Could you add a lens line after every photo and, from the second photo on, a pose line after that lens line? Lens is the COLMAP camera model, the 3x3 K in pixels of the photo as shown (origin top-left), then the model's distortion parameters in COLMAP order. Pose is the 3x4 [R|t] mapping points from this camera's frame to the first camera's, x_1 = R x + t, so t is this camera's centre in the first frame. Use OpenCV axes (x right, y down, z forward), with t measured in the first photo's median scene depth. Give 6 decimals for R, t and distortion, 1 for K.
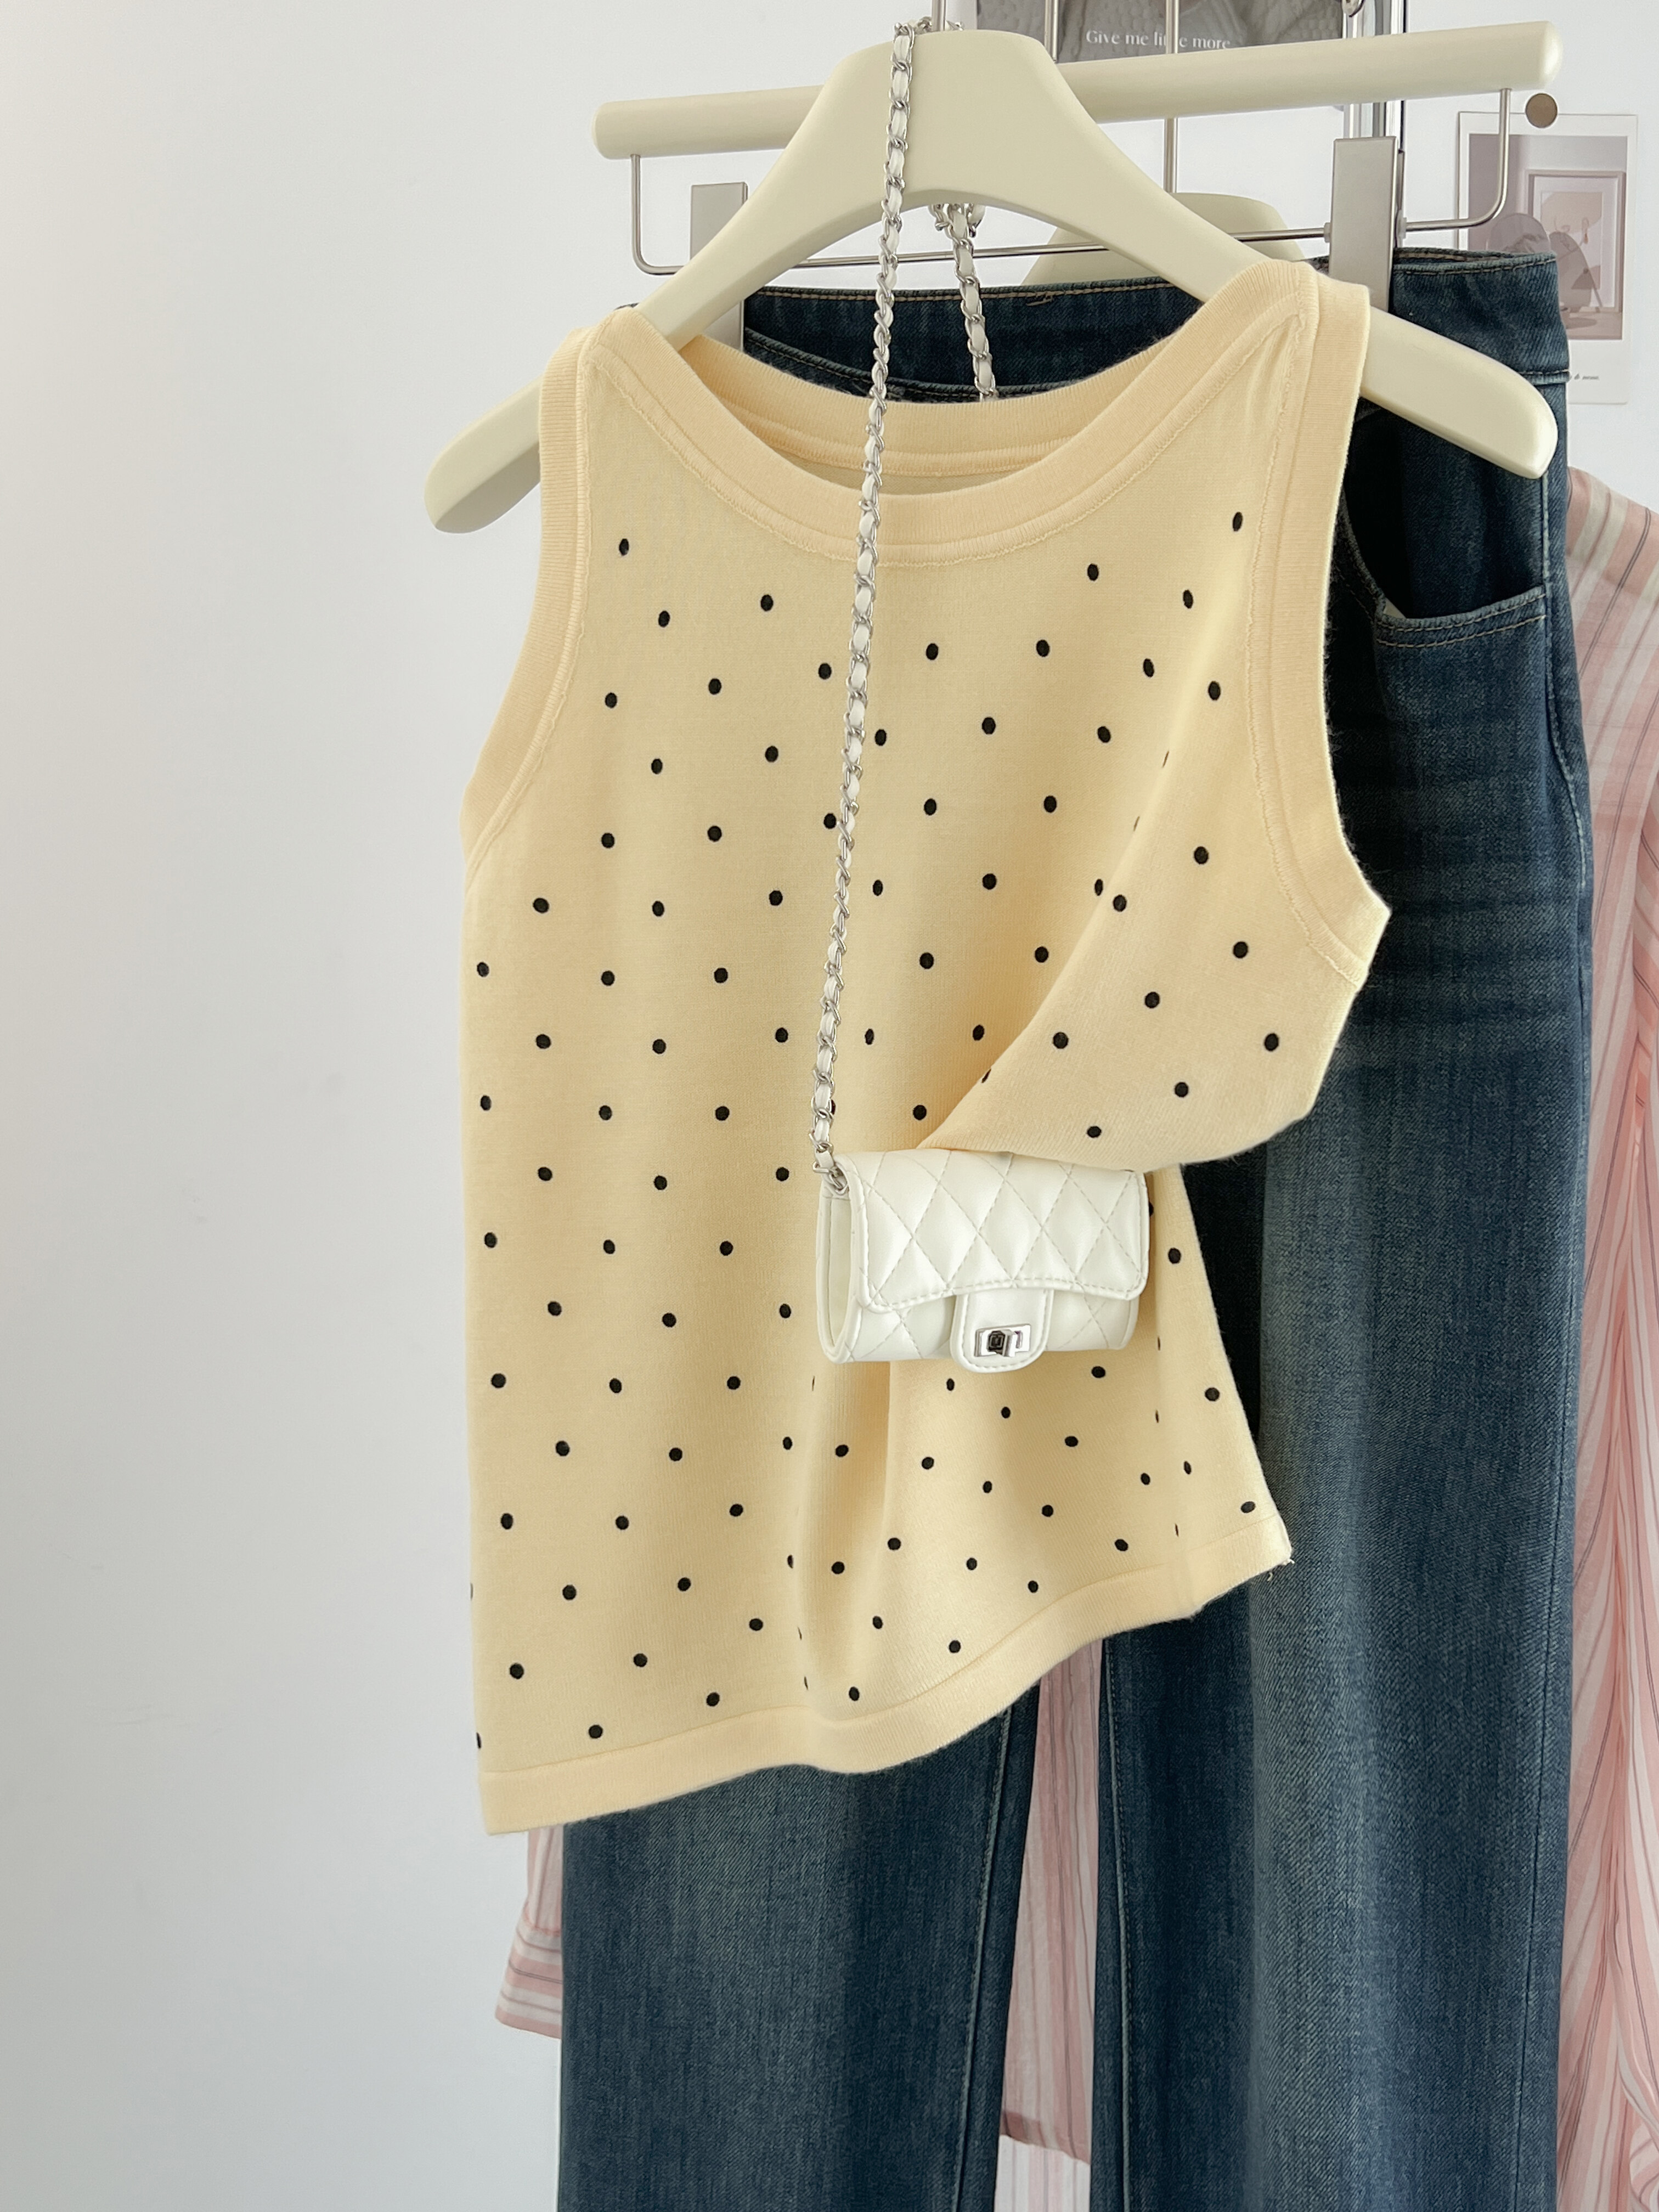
lens RADIAL K [[2457.2, 0, 829.5], [0, 2457.2, 1106.0], [0, 0, 1]] dist [0.134534, -0.390713]
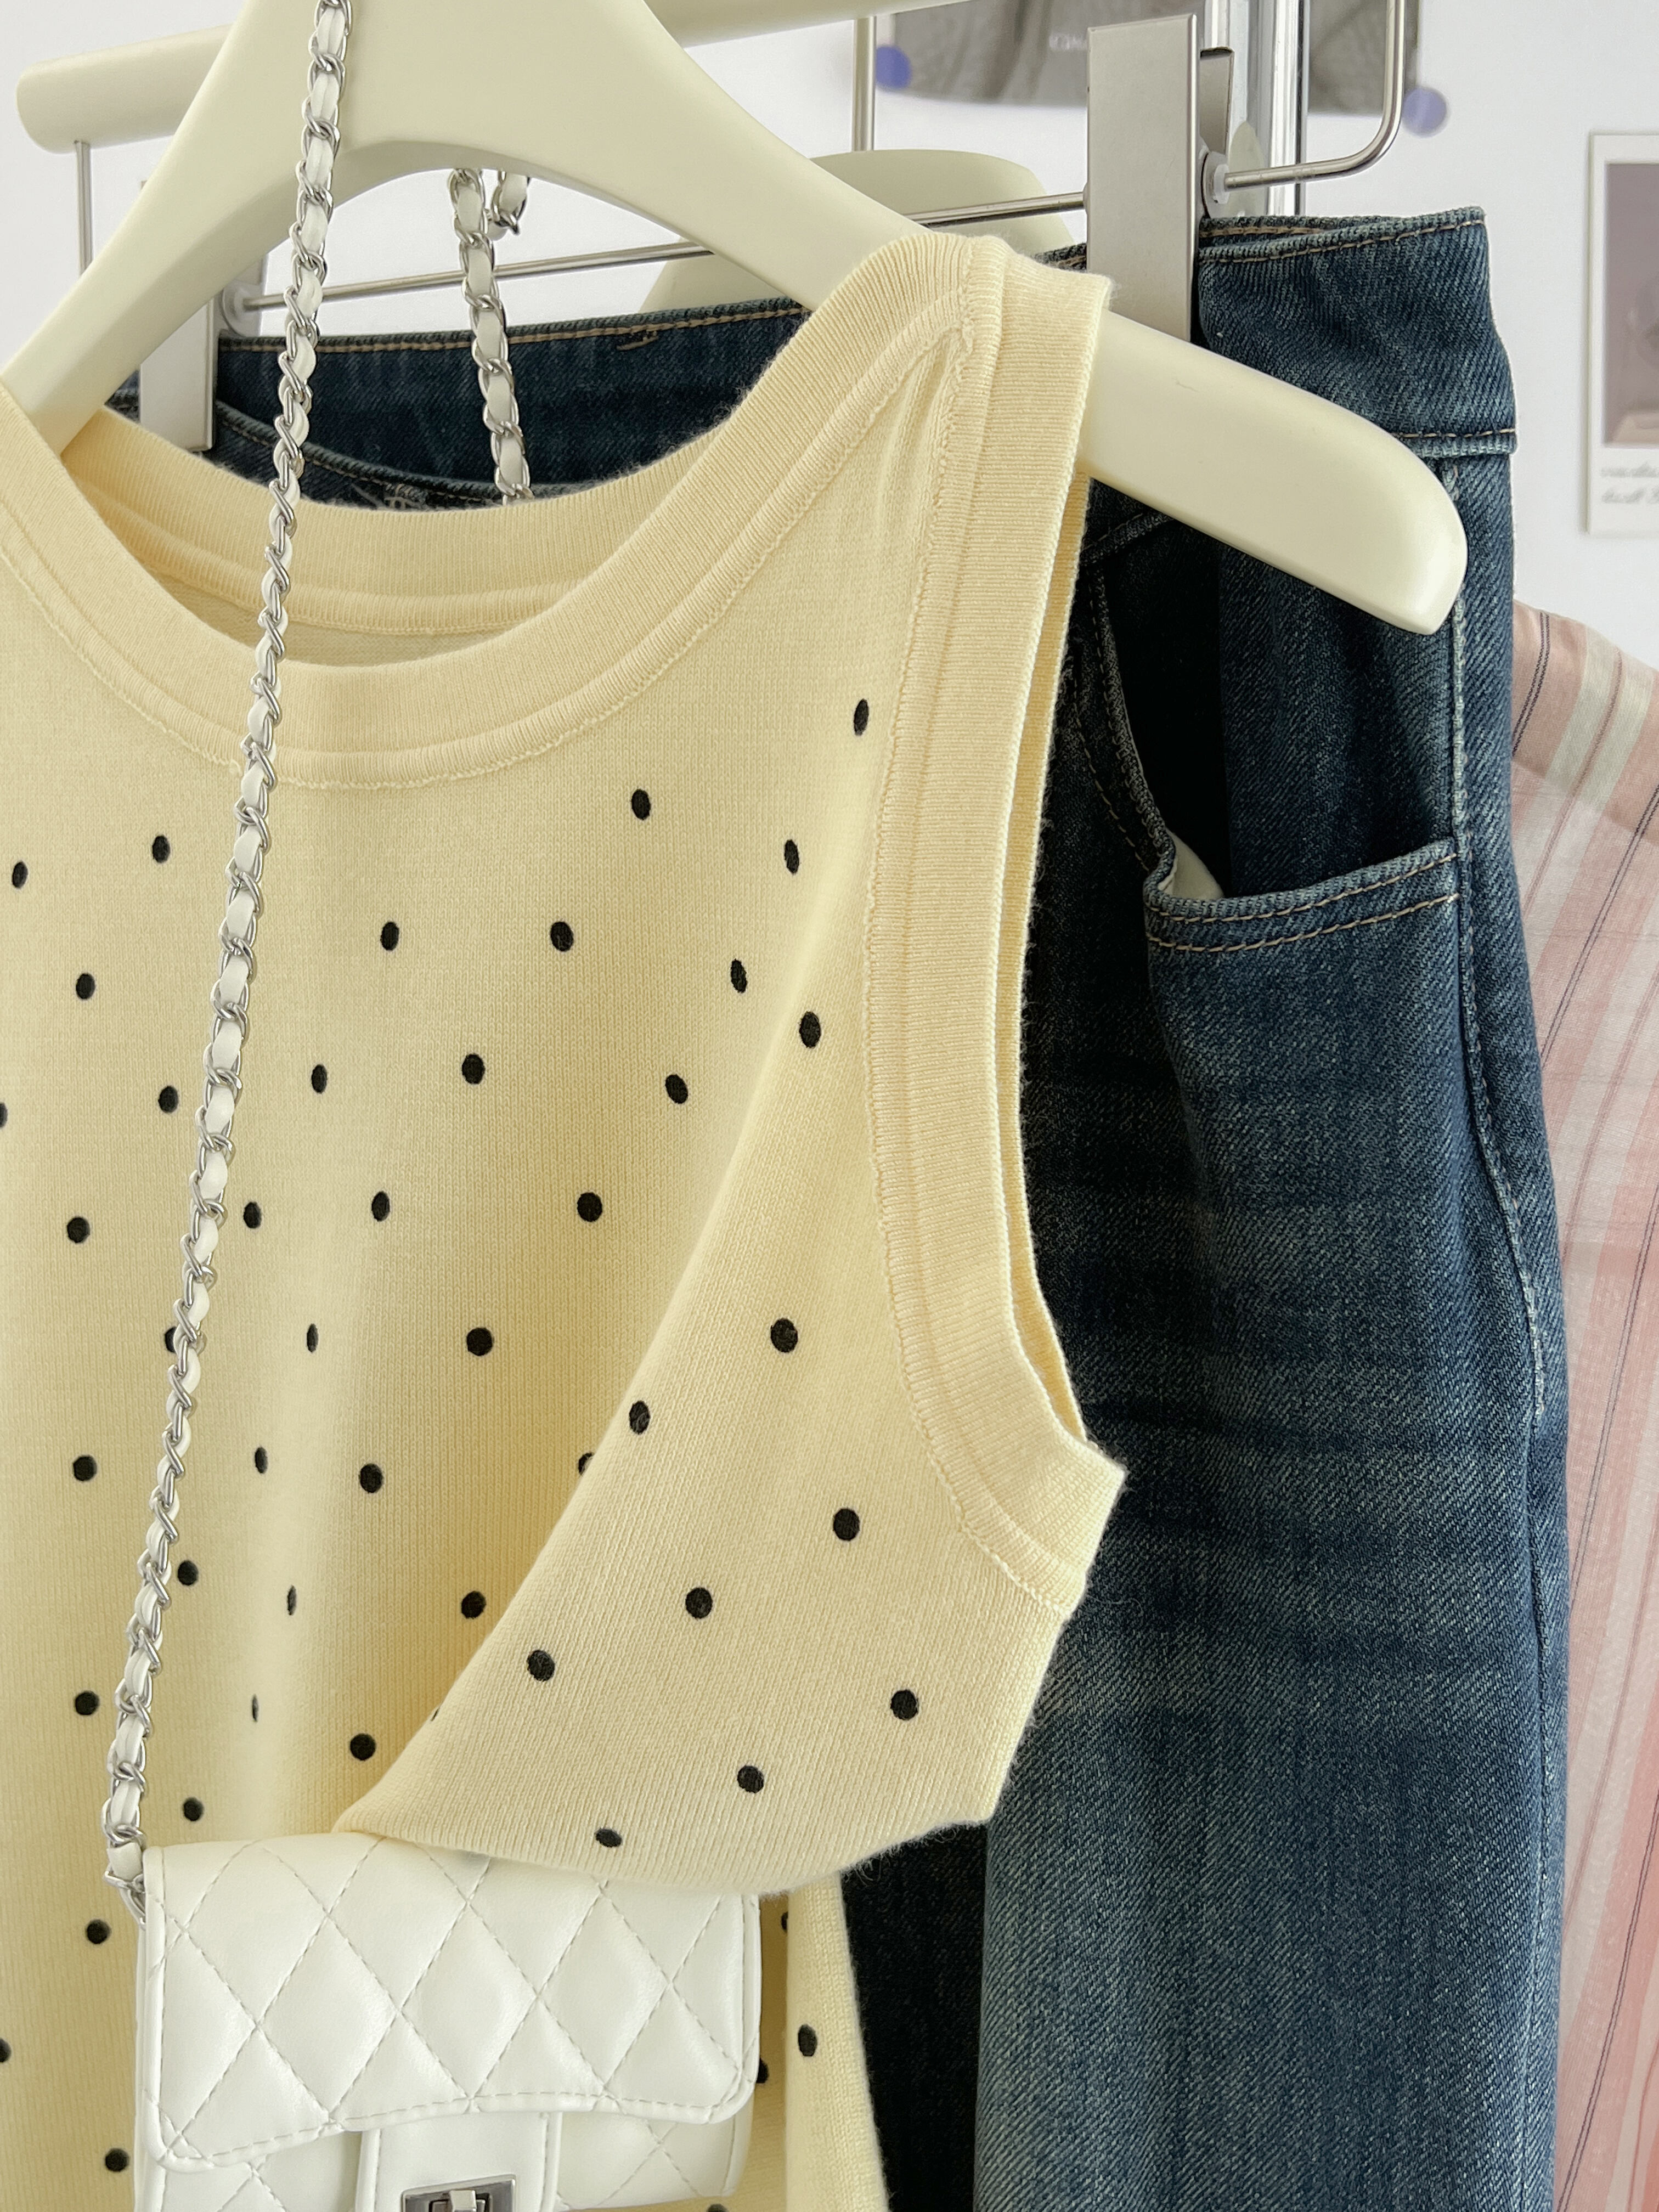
lens RADIAL K [[2457.2, 0, 829.5], [0, 2457.2, 1106.0], [0, 0, 1]] dist [0.134534, -0.390713]
pose [[0.990613, 0.020315, -0.135176, 0.226681], [-0.029396, 0.997418, -0.065525, -0.114698], [0.133496, 0.068883, 0.988653, 0.469927]]
